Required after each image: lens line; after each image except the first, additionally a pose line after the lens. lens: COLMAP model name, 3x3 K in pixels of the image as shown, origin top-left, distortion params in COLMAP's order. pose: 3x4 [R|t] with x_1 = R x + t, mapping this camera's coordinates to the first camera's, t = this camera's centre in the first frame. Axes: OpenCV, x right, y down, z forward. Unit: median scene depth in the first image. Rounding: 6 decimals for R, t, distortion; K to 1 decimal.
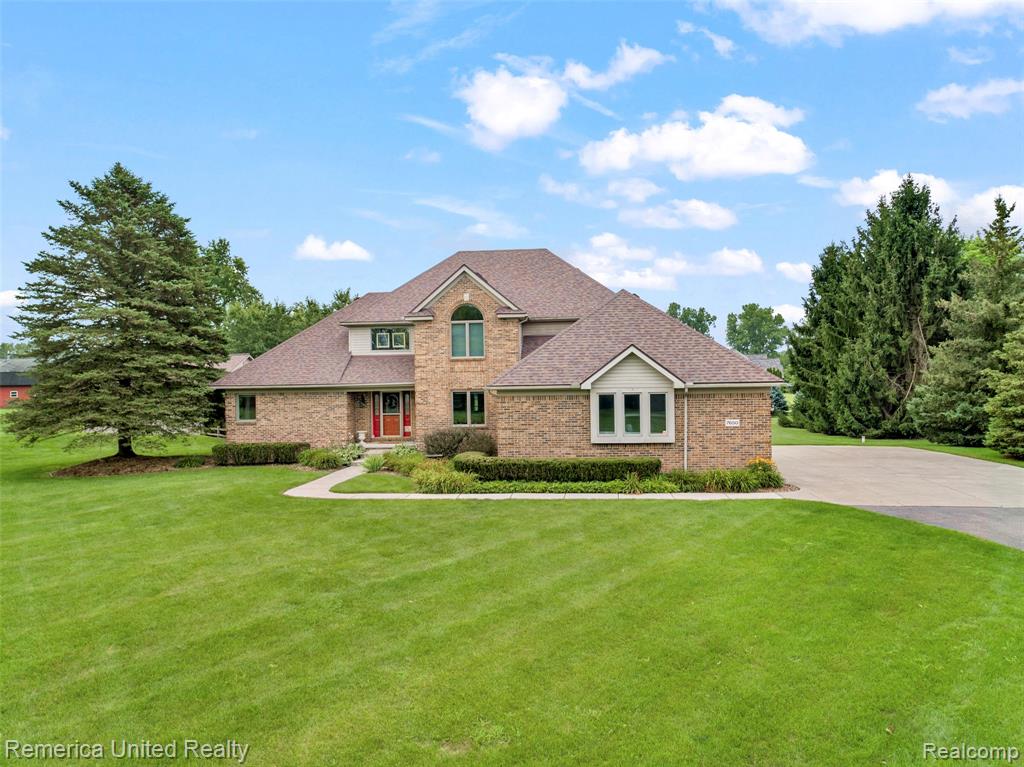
lens RADIAL K [[782.9, 0, 512.0], [0, 782.9, 383.5], [0, 0, 1]] dist [-0.014519, 0.006389]
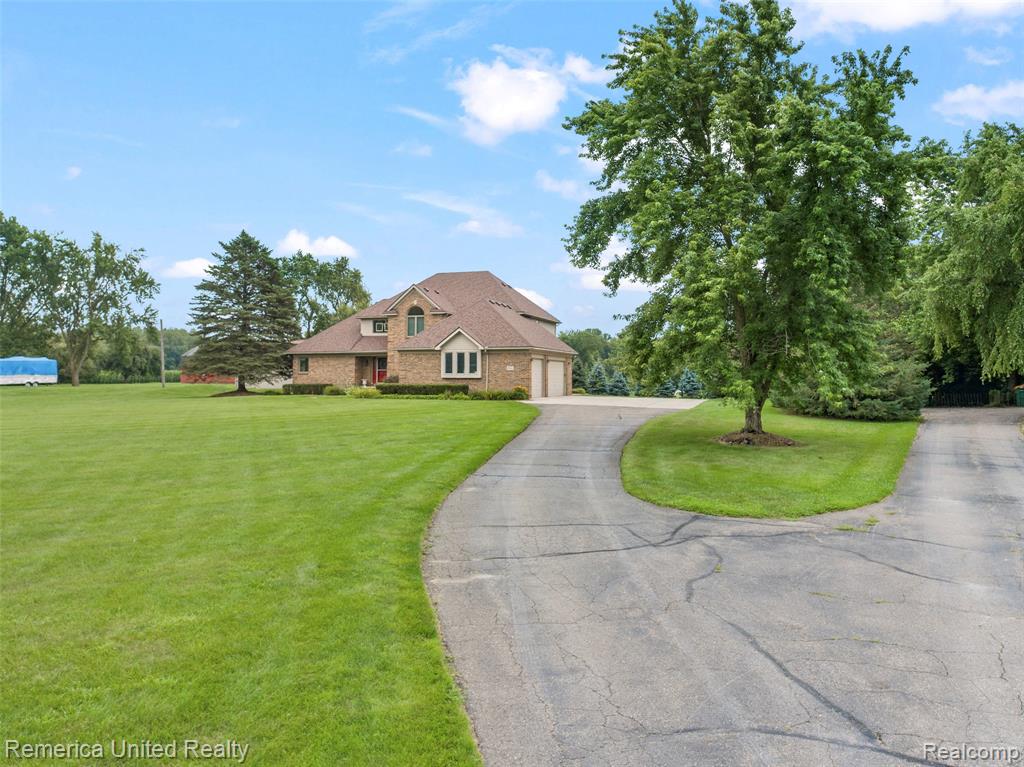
lens RADIAL K [[843.4, 0, 506.6], [0, 843.4, 337.6], [0, 0, 1]] dist [-0.016521, 0.005840]
pose [[0.971756, 0.004708, -0.235940, 0.589797], [-0.017280, 0.998536, -0.051248, 0.062808], [0.235353, 0.053877, 0.970415, -0.793670]]
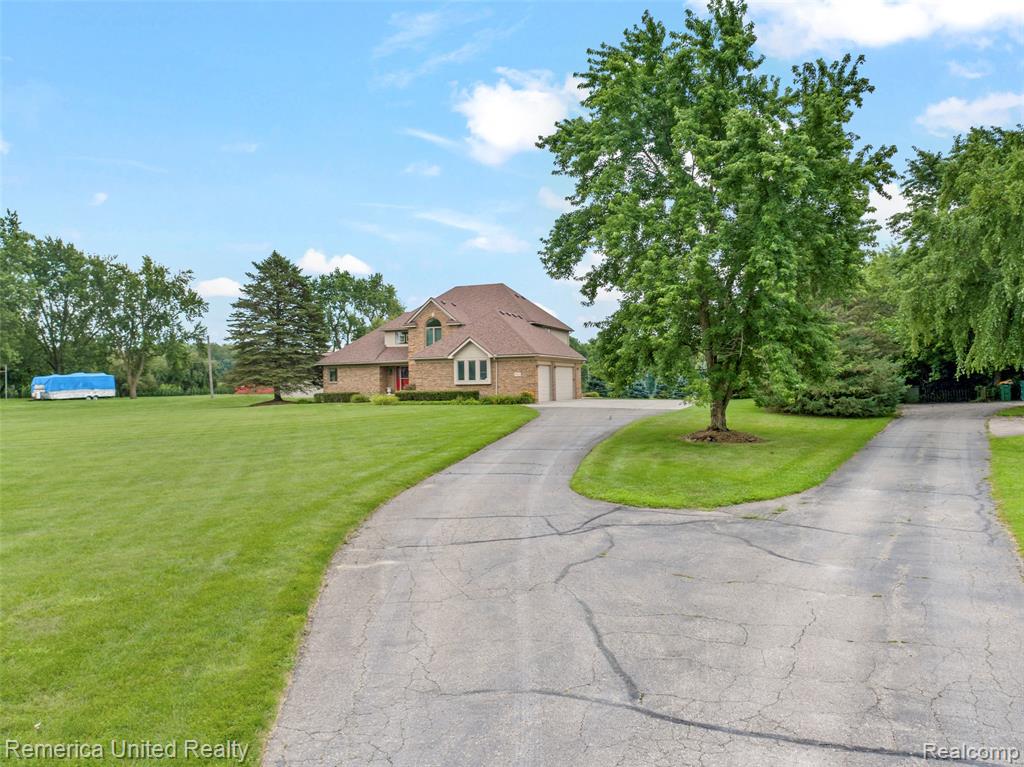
lens RADIAL K [[794.7, 0, 512.0], [0, 794.7, 383.5], [0, 0, 1]] dist [-0.016553, 0.009808]
pose [[0.960169, -0.002864, -0.279404, 0.658315], [0.001865, 0.999991, -0.003841, 0.063246], [0.279412, 0.003167, 0.960166, -0.786125]]
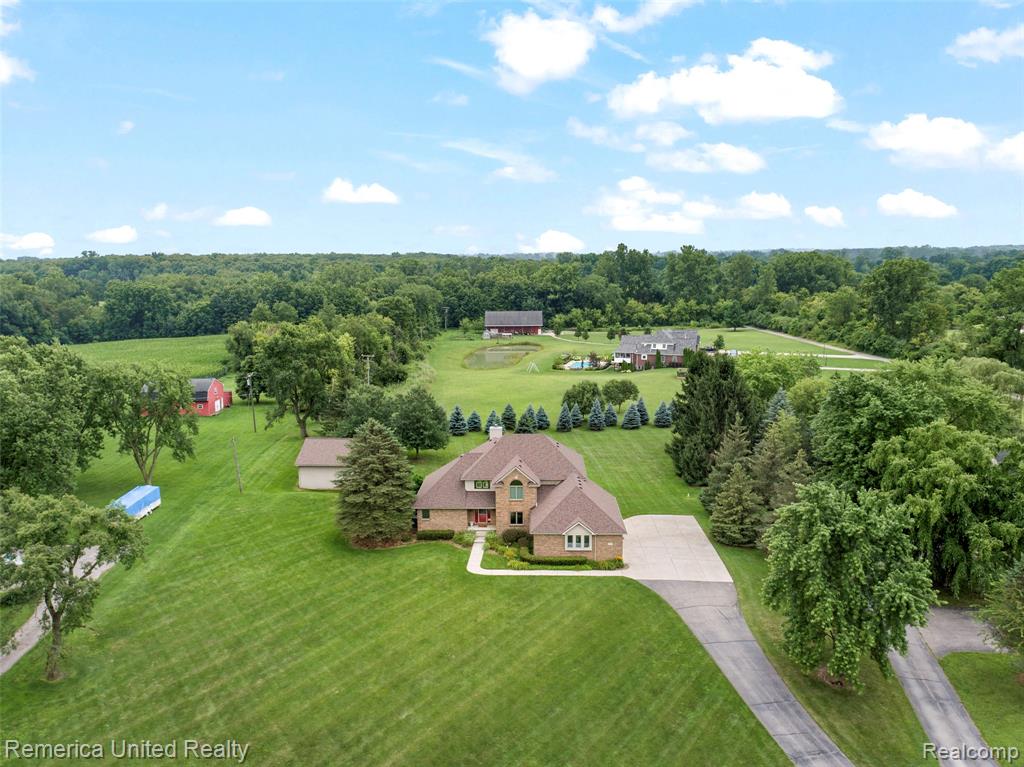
lens RADIAL K [[794.7, 0, 512.0], [0, 794.7, 383.5], [0, 0, 1]] dist [-0.016553, 0.009808]
pose [[0.998093, -0.001176, 0.061713, -0.232286], [-0.008933, 0.986539, 0.163279, -0.838868], [-0.061074, -0.163519, 0.984648, -1.520382]]
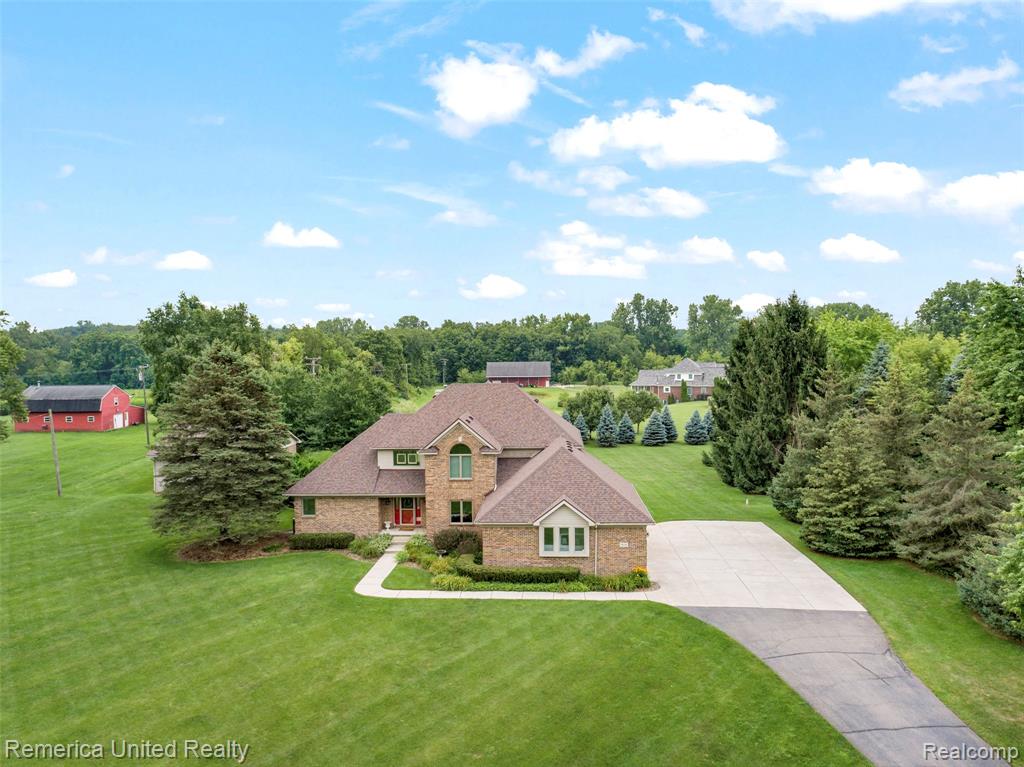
lens RADIAL K [[791.5, 0, 512.0], [0, 791.5, 383.5], [0, 0, 1]] dist [-0.015093, 0.006114]
pose [[0.999256, 0.003652, 0.038392, -0.017668], [-0.005399, 0.998949, 0.045517, -0.283994], [-0.038185, -0.045690, 0.998226, -0.508237]]
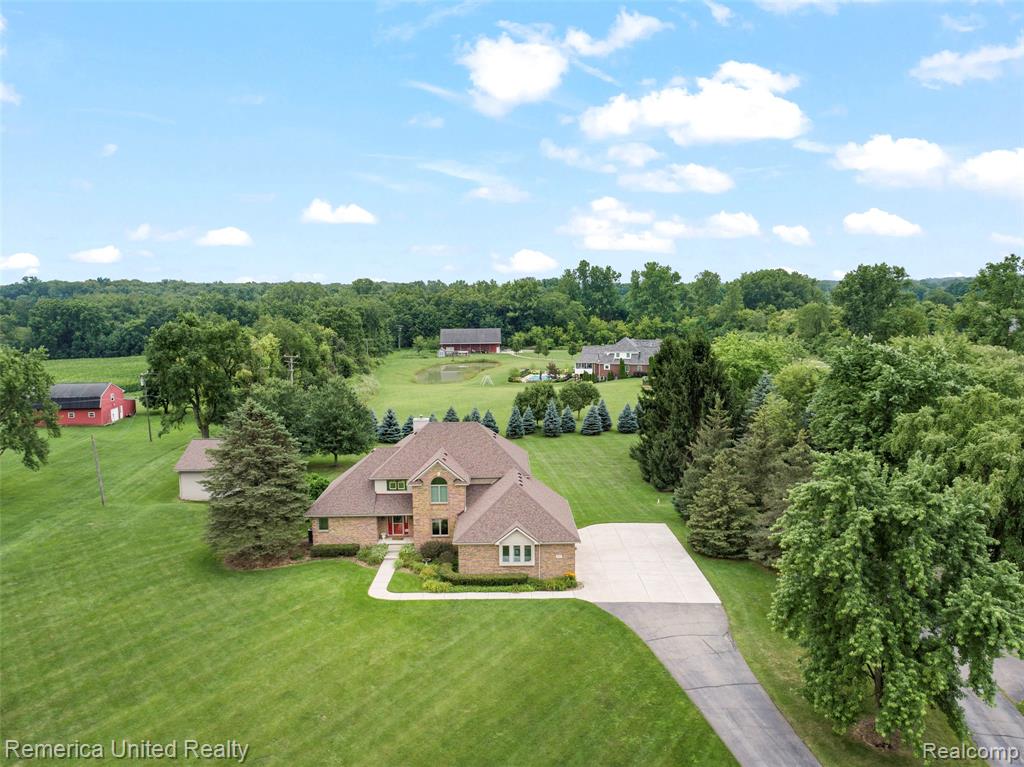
lens RADIAL K [[788.9, 0, 512.0], [0, 788.9, 383.5], [0, 0, 1]] dist [-0.014386, 0.005890]
pose [[0.994711, -0.006377, 0.102519, -0.077022], [-0.005785, 0.993009, 0.117894, -0.575477], [-0.102554, -0.117863, 0.987720, -0.979888]]
